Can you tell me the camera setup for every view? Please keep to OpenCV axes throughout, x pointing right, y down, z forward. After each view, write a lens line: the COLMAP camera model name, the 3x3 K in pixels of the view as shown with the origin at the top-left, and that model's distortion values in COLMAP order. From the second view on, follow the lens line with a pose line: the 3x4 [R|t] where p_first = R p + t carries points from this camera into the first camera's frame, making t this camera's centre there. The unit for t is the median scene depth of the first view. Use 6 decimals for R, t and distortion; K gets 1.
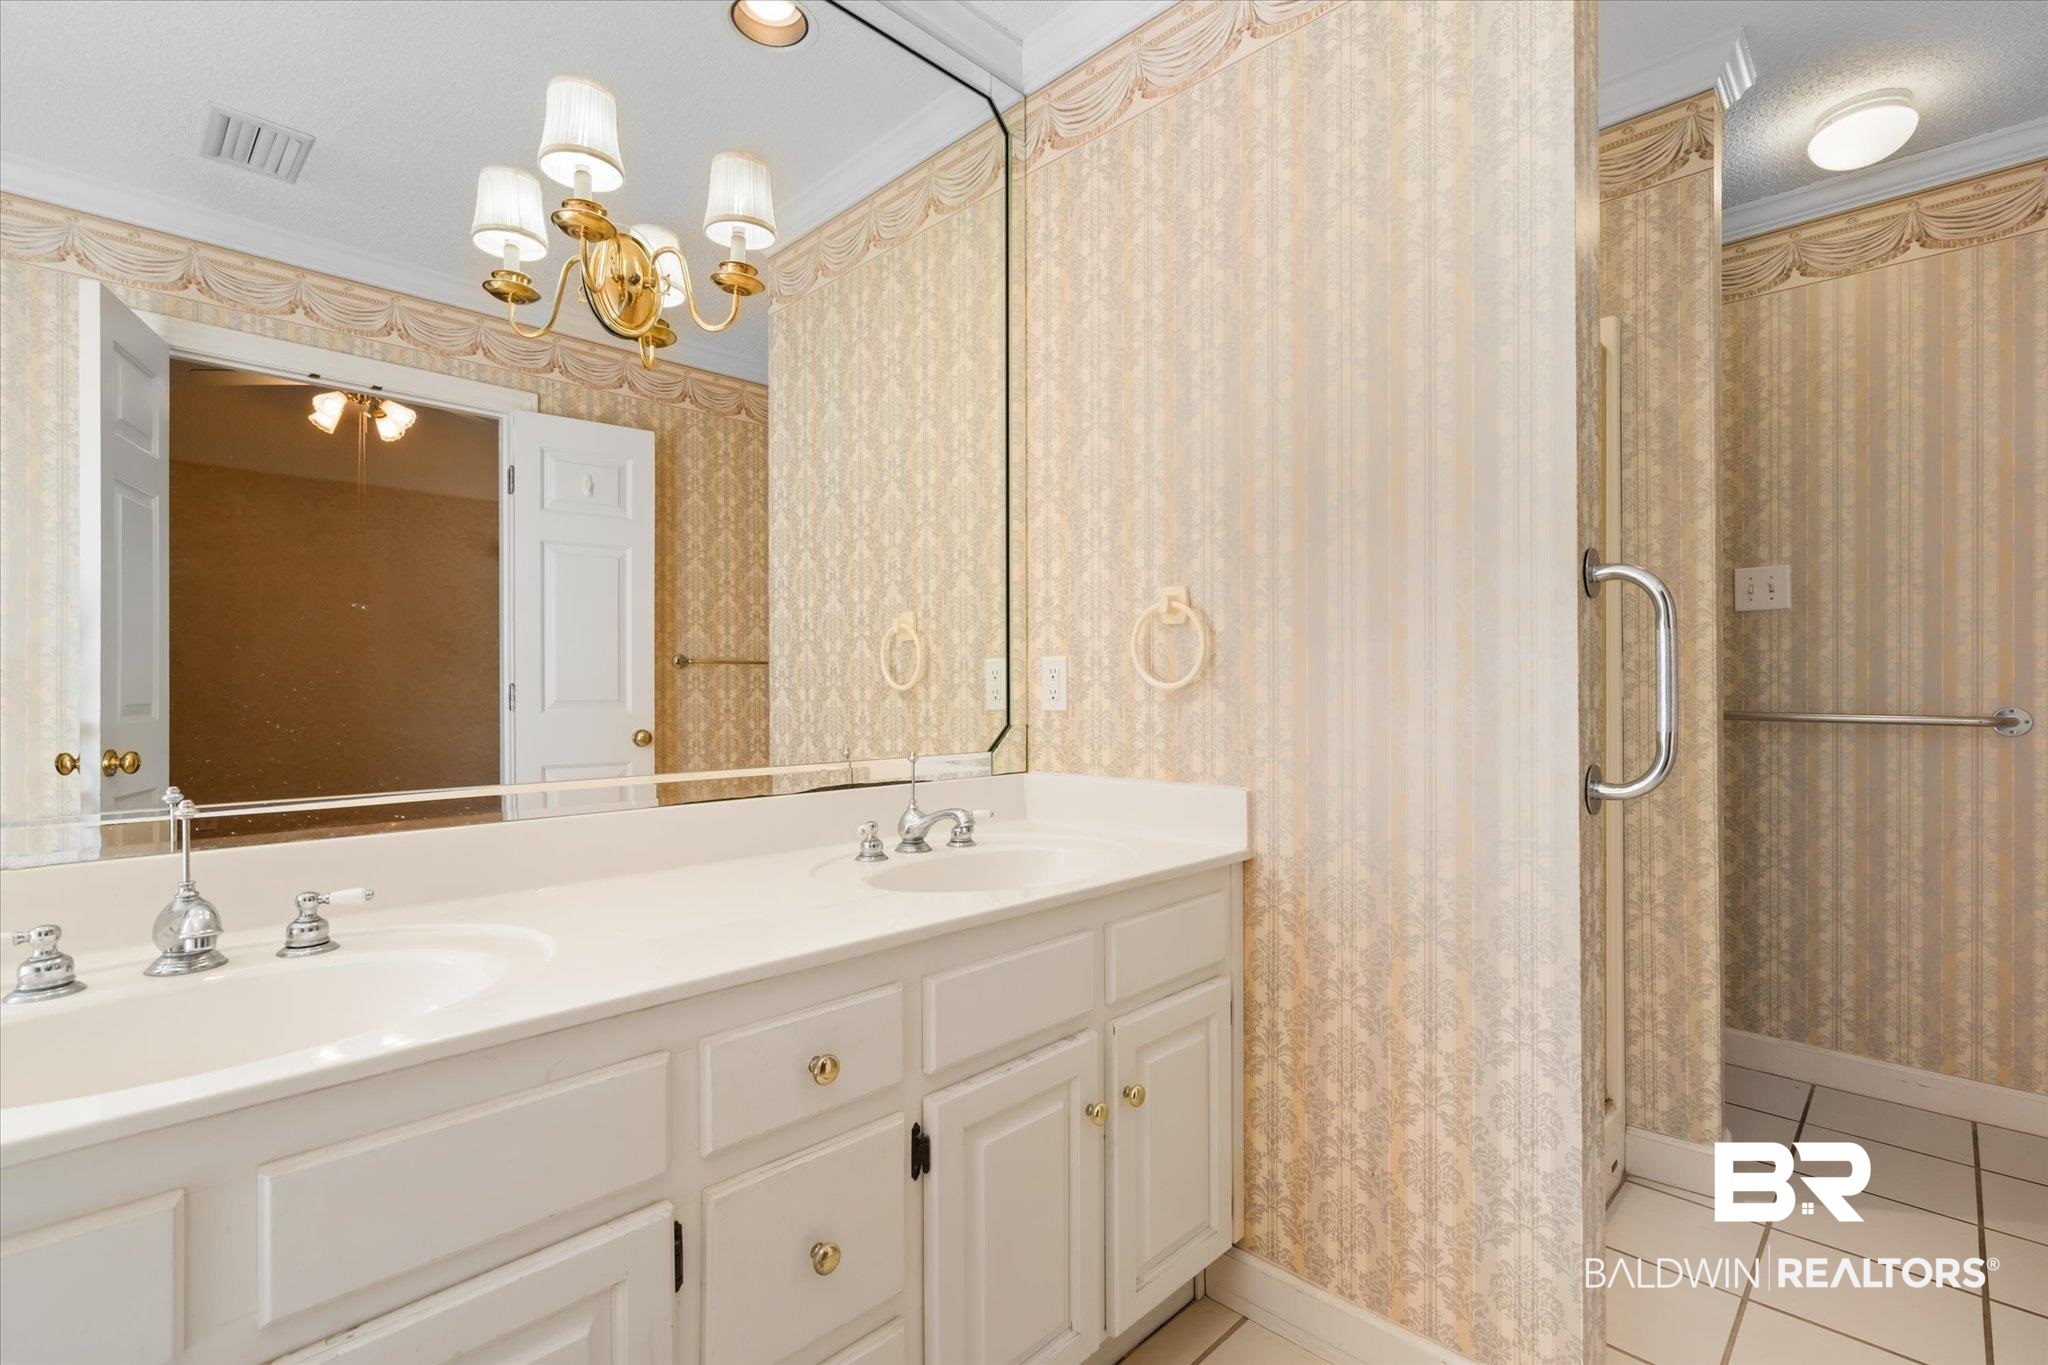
lens RADIAL K [[952.6, 0, 1032.5], [0, 952.6, 688.8], [0, 0, 1]] dist [0.000282, 0.000618]
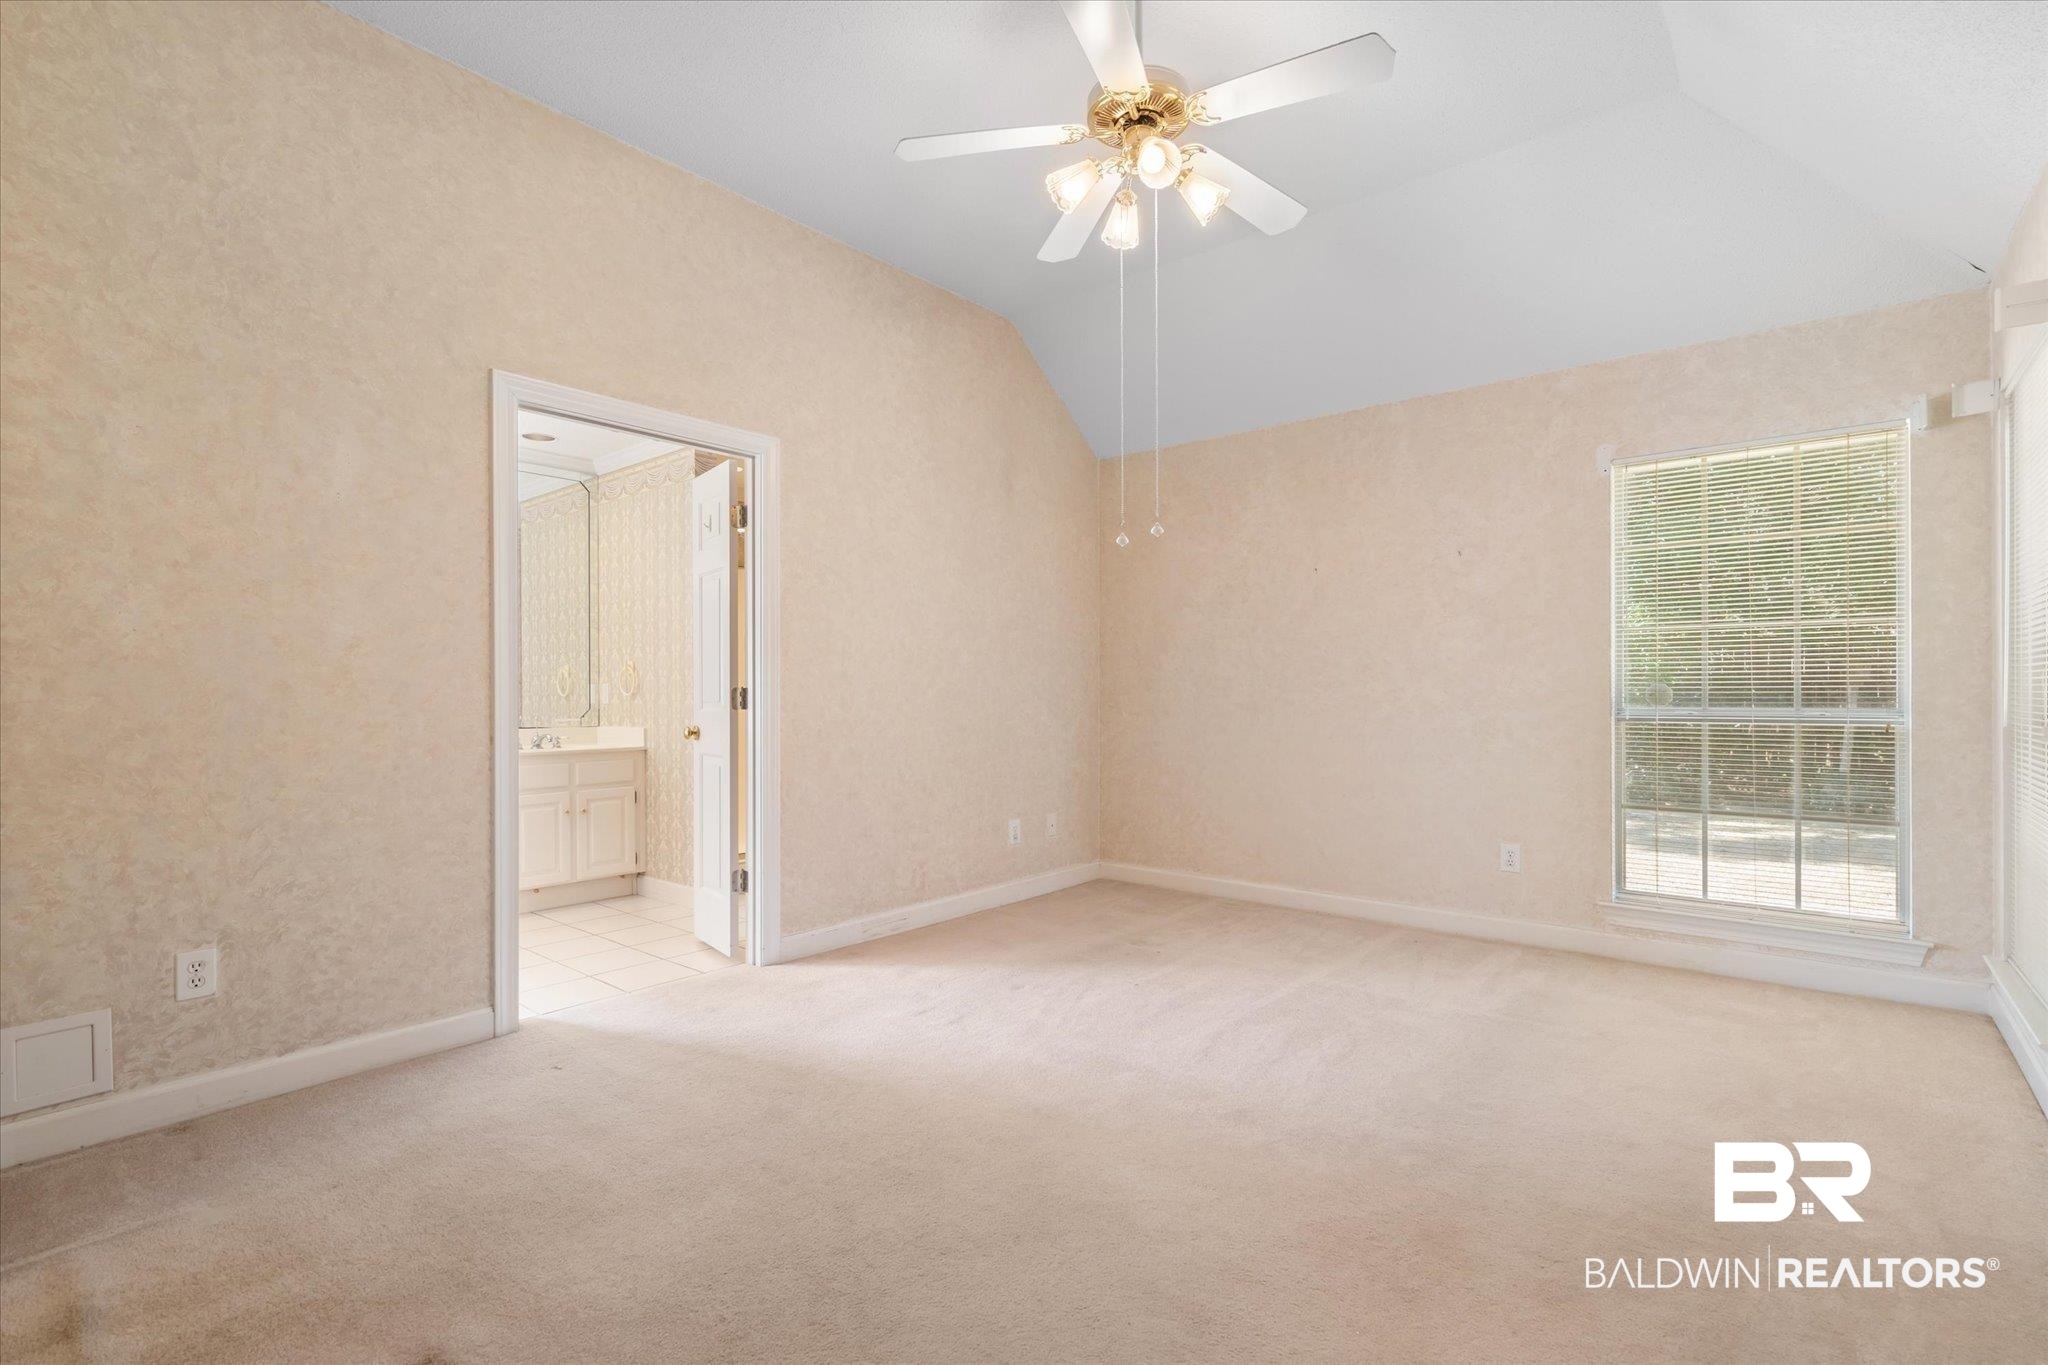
lens RADIAL K [[952.6, 0, 1032.5], [0, 952.6, 688.8], [0, 0, 1]] dist [0.000282, 0.000618]
pose [[0.997869, 0.001115, 0.065240, 0.465010], [-0.000943, 0.999996, -0.002658, -0.005897], [-0.065243, 0.002590, 0.997866, -0.799860]]
